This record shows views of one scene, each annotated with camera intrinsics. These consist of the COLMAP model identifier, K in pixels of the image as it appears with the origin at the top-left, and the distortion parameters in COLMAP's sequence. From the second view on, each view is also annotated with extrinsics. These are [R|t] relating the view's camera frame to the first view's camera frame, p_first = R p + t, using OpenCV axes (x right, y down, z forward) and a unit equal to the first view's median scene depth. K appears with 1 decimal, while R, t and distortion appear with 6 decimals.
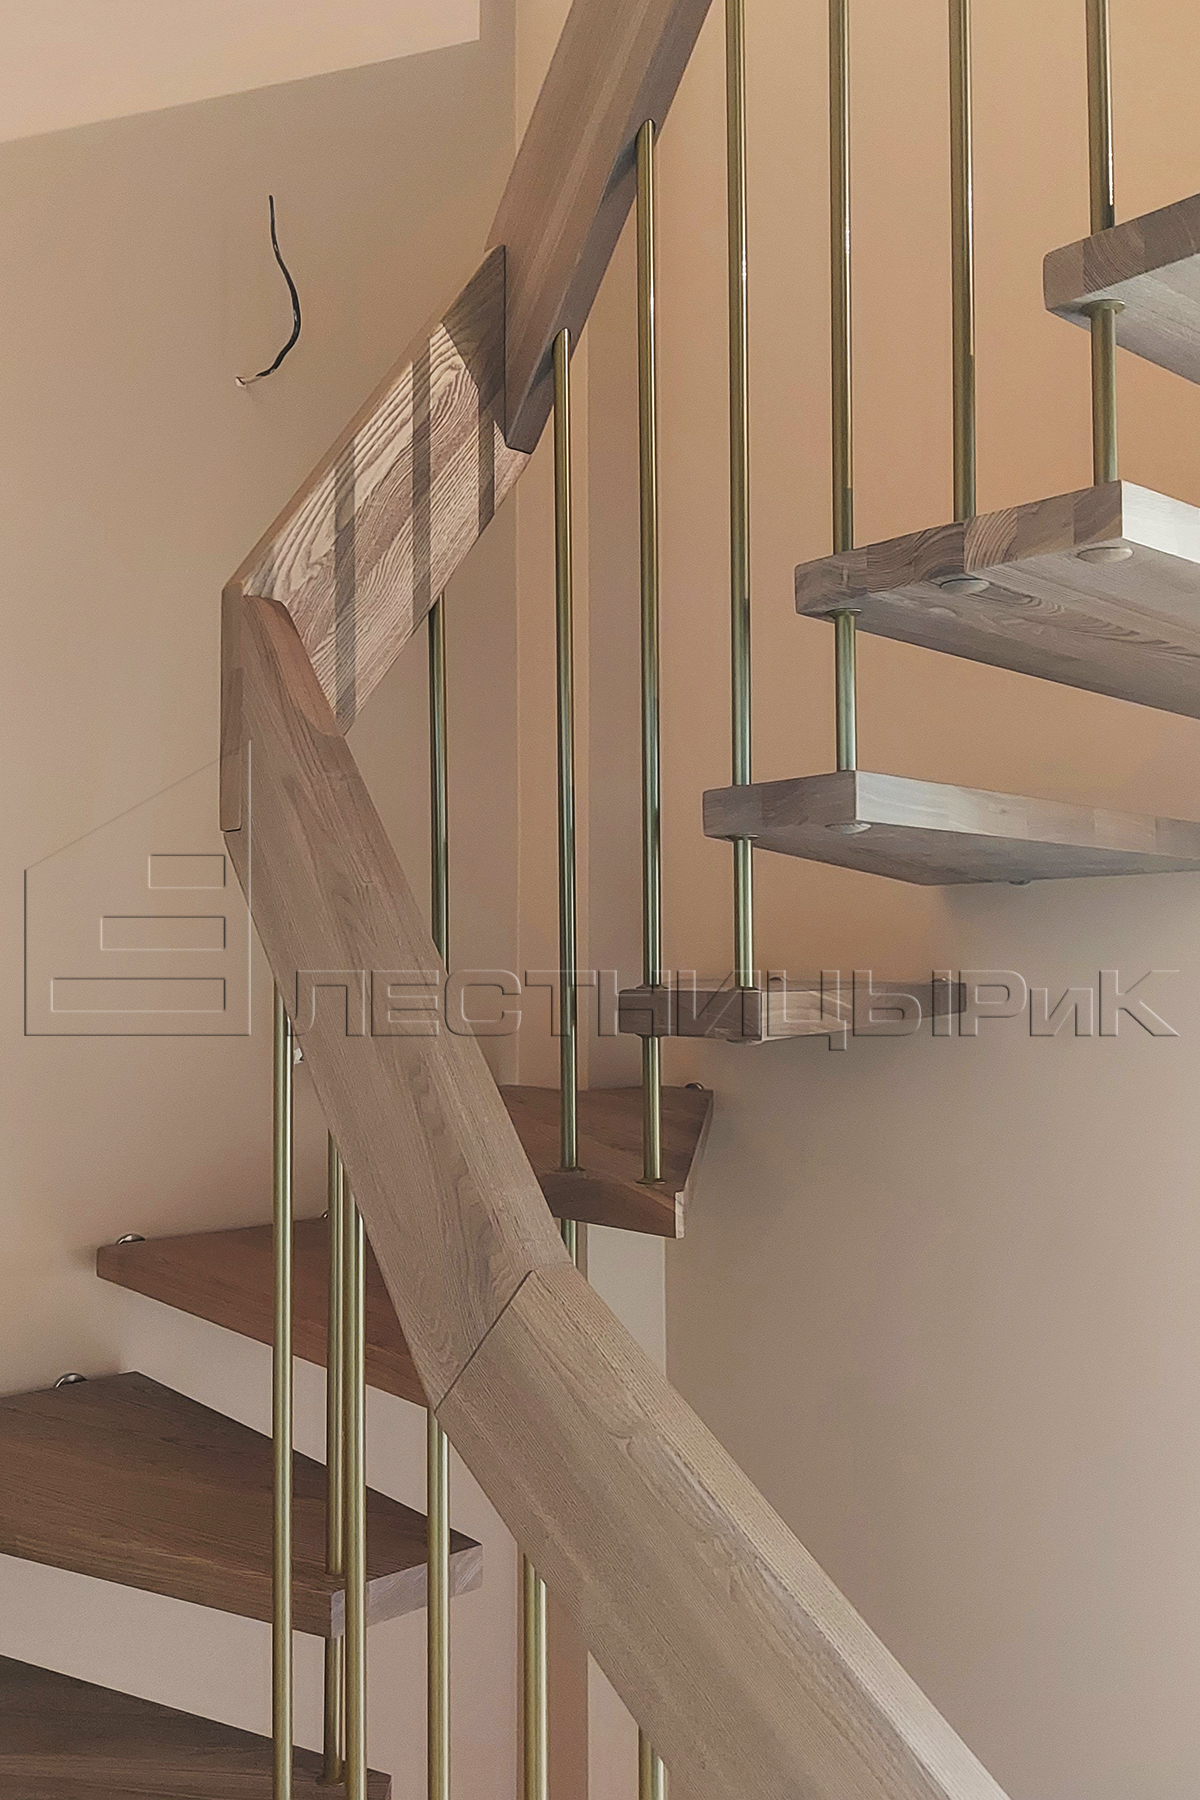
lens RADIAL K [[1569.5, 0, 603.4], [0, 1569.5, 902.2], [0, 0, 1]] dist [0.069148, -0.069437]
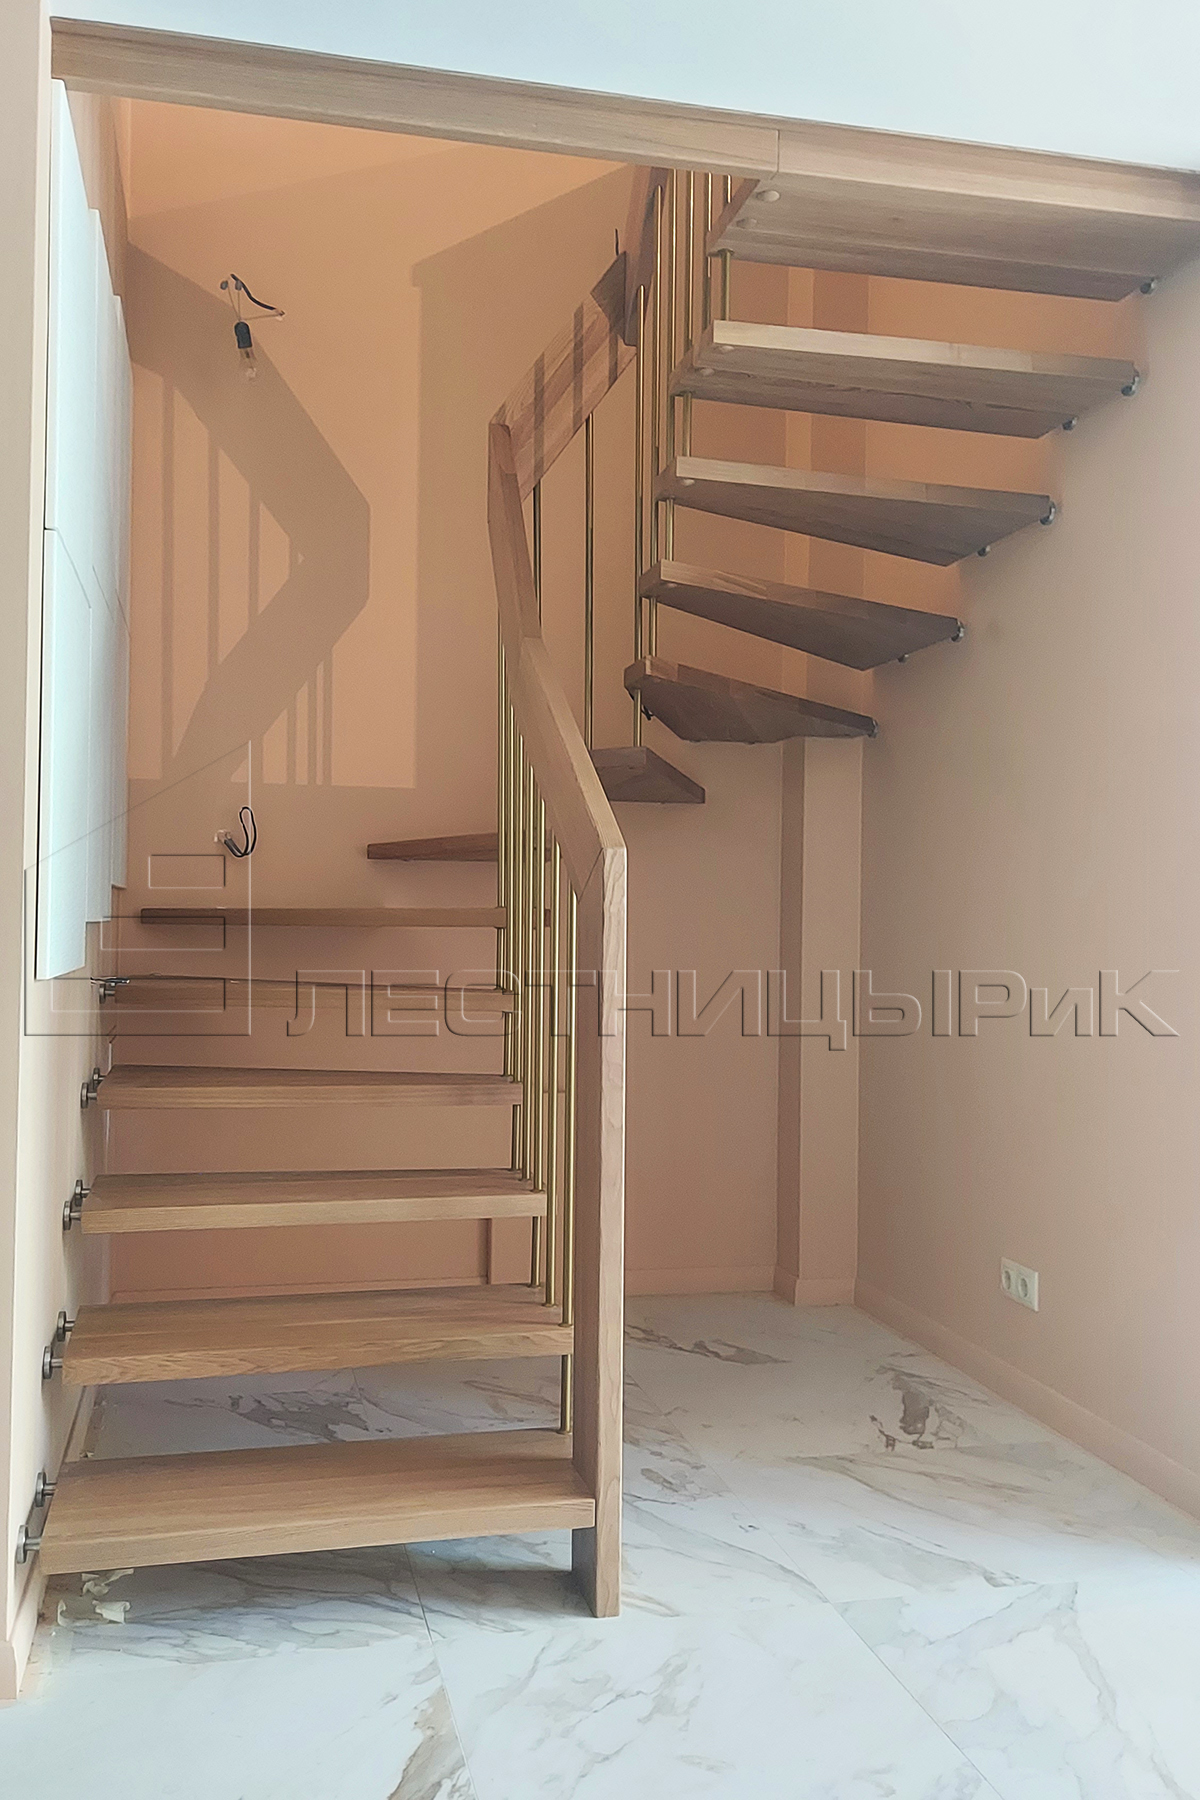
lens RADIAL K [[1569.5, 0, 605.3], [0, 1569.5, 899.2], [0, 0, 1]] dist [0.069148, -0.069437]
pose [[0.875616, 0.005038, -0.482982, 1.021095], [0.007886, 0.999663, 0.024725, 0.443324], [0.482944, -0.025459, 0.875281, -0.990220]]
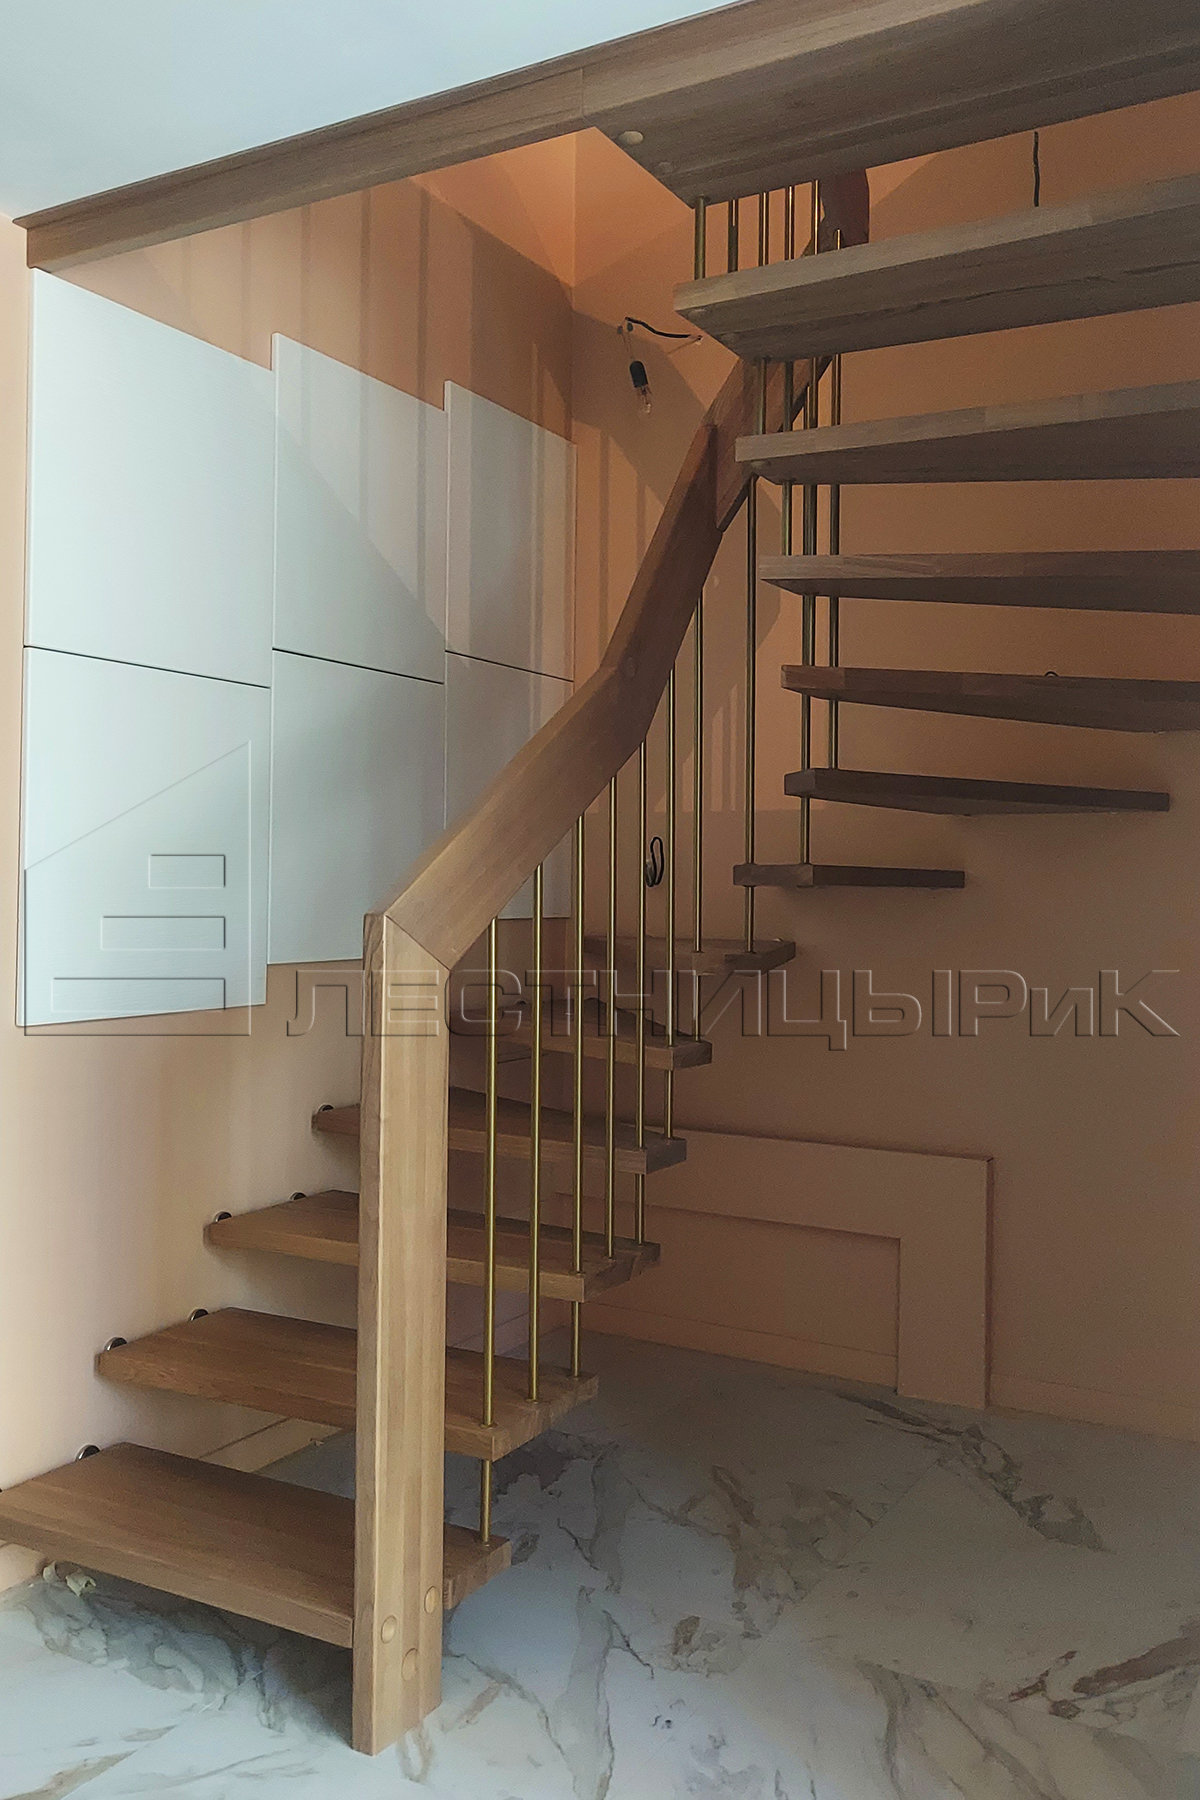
lens RADIAL K [[1569.5, 0, 589.6], [0, 1569.5, 858.8], [0, 0, 1]] dist [0.069148, -0.069437]
pose [[0.296909, -0.011371, -0.954838, 1.714383], [0.030749, 0.999524, -0.002342, 0.388368], [0.954411, -0.028665, 0.297117, 0.137960]]
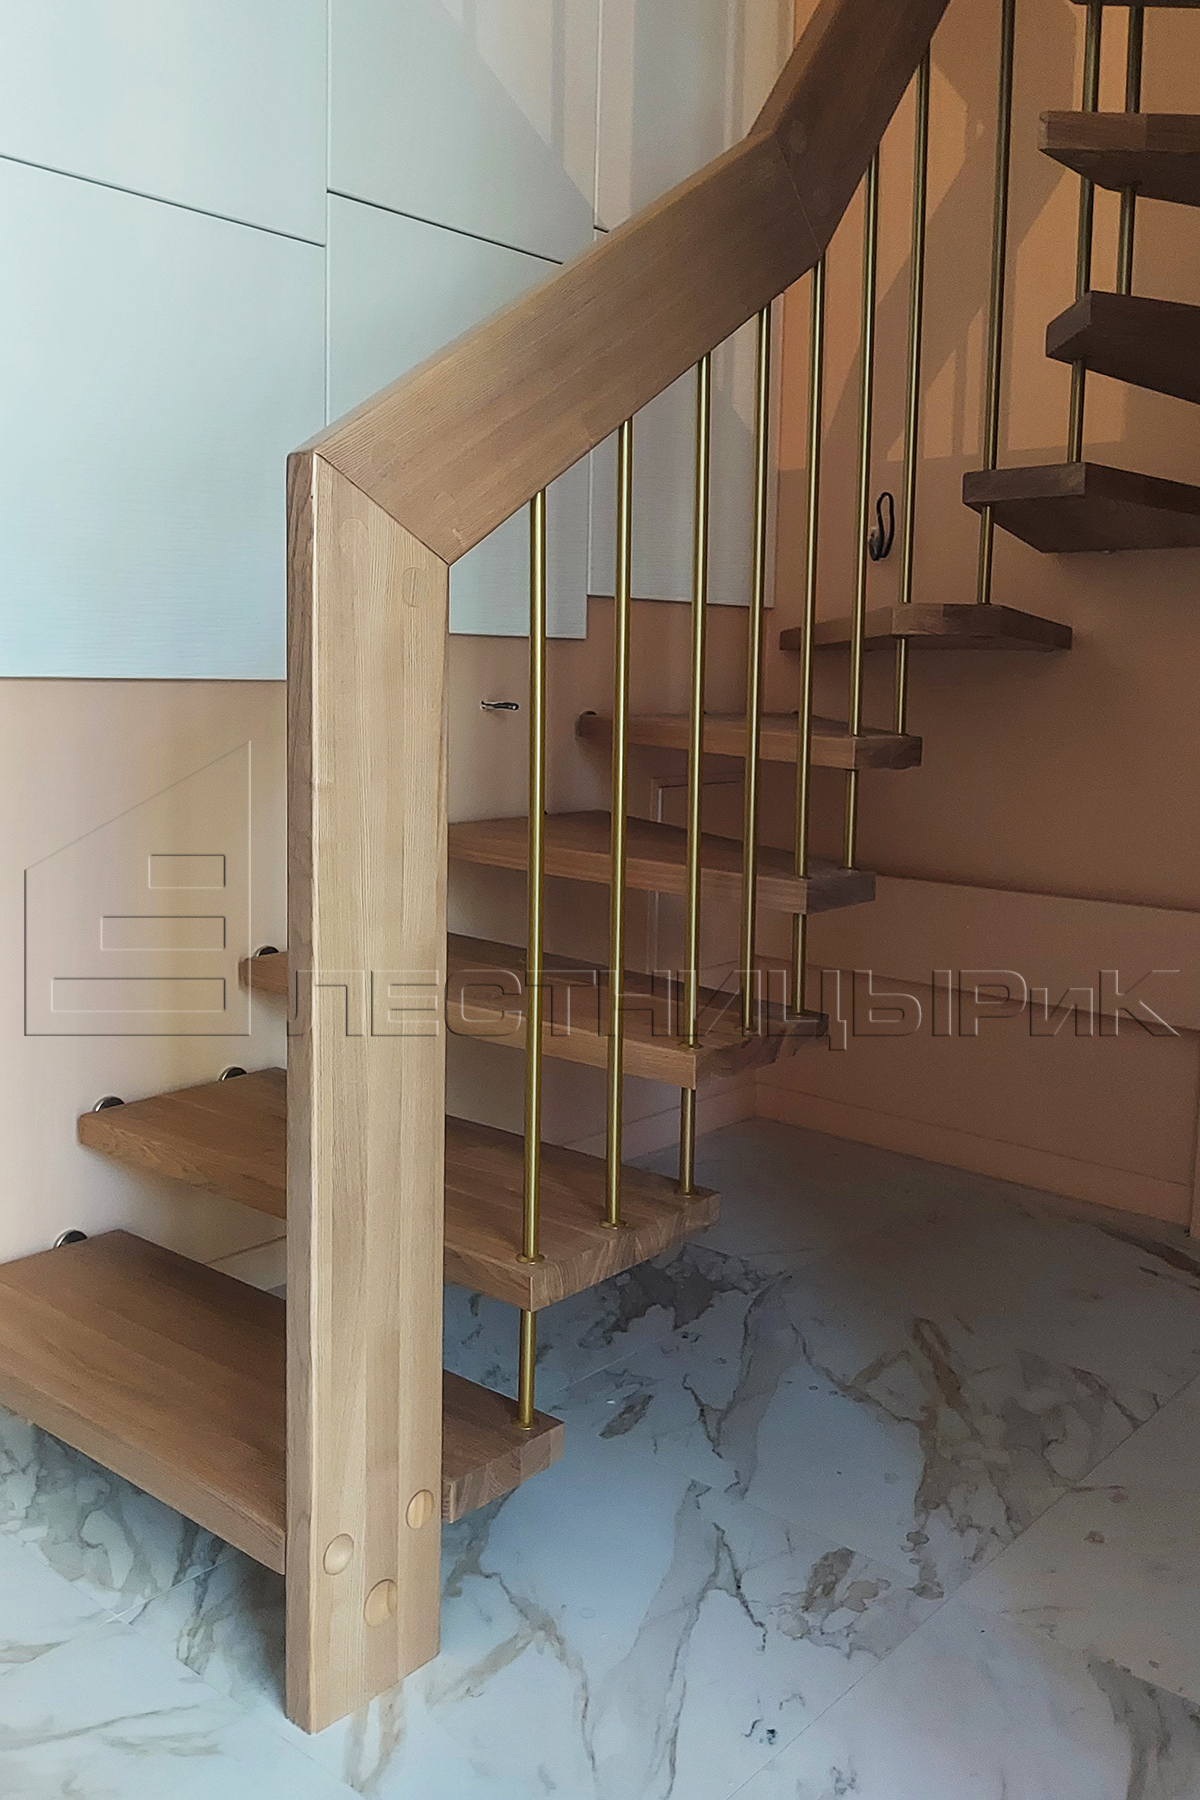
lens RADIAL K [[1569.5, 0, 584.2], [0, 1569.5, 813.1], [0, 0, 1]] dist [0.069148, -0.069437]
pose [[0.105810, 0.093727, -0.989959, 1.190724], [0.024638, 0.994995, 0.096837, 0.548879], [0.994081, -0.034637, 0.102971, 0.435340]]
